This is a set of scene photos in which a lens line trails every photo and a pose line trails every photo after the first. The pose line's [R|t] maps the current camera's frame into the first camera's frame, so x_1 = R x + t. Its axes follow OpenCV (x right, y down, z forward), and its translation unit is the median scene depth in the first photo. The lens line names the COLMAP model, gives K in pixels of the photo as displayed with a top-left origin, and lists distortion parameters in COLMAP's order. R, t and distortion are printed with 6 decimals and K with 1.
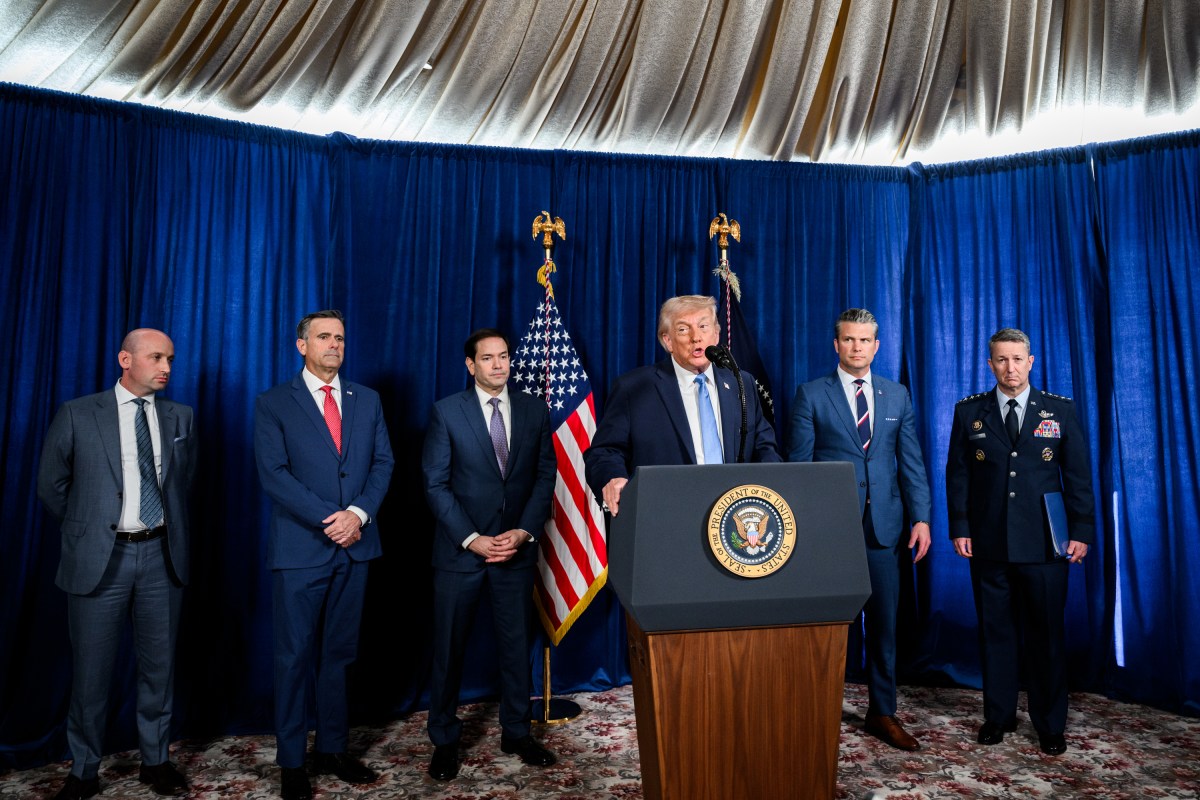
lens RADIAL K [[910.2, 0, 631.8], [0, 910.2, 353.1], [0, 0, 1]] dist [-0.007748, -0.000251]
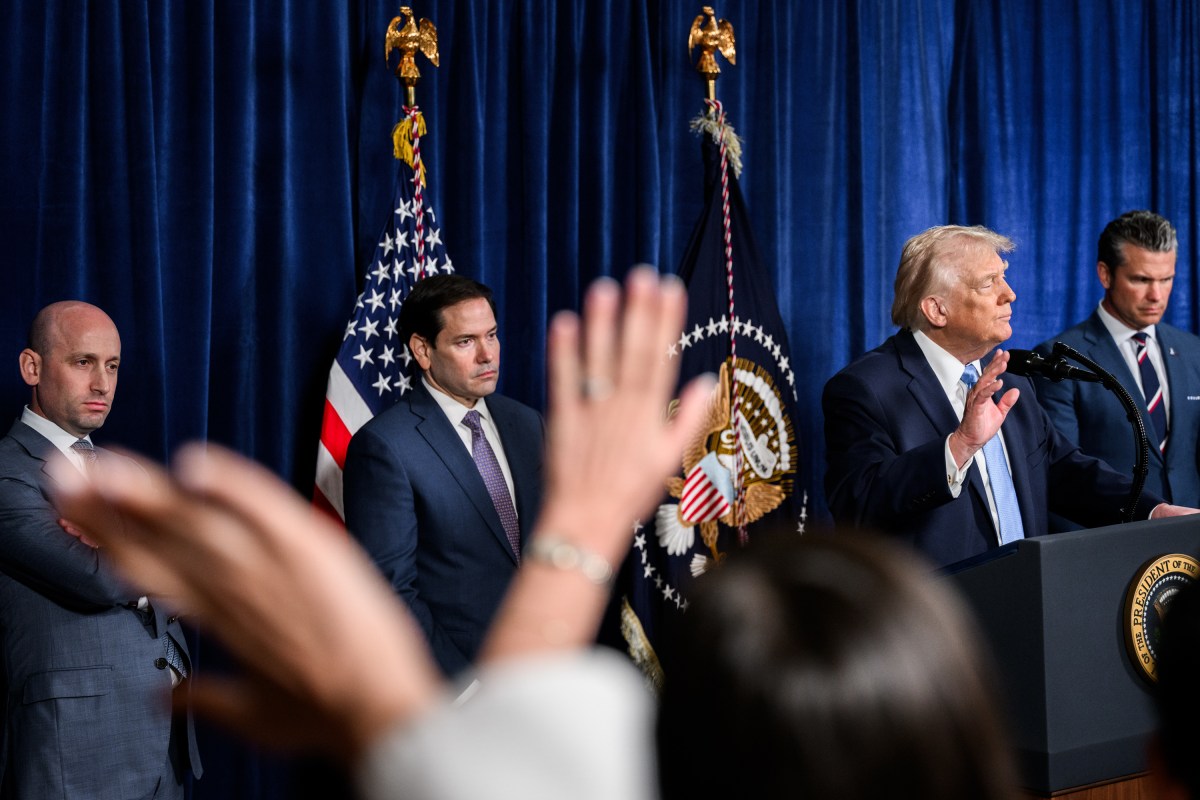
lens RADIAL K [[2599.8, 0, 602.7], [0, 2599.8, 396.6], [0, 0, 1]] dist [-0.005531, 0.000000]
pose [[0.897811, -0.055081, 0.436922, -0.622998], [0.006386, 0.993671, 0.112145, -0.107357], [-0.440334, -0.097895, 0.892481, -0.285282]]
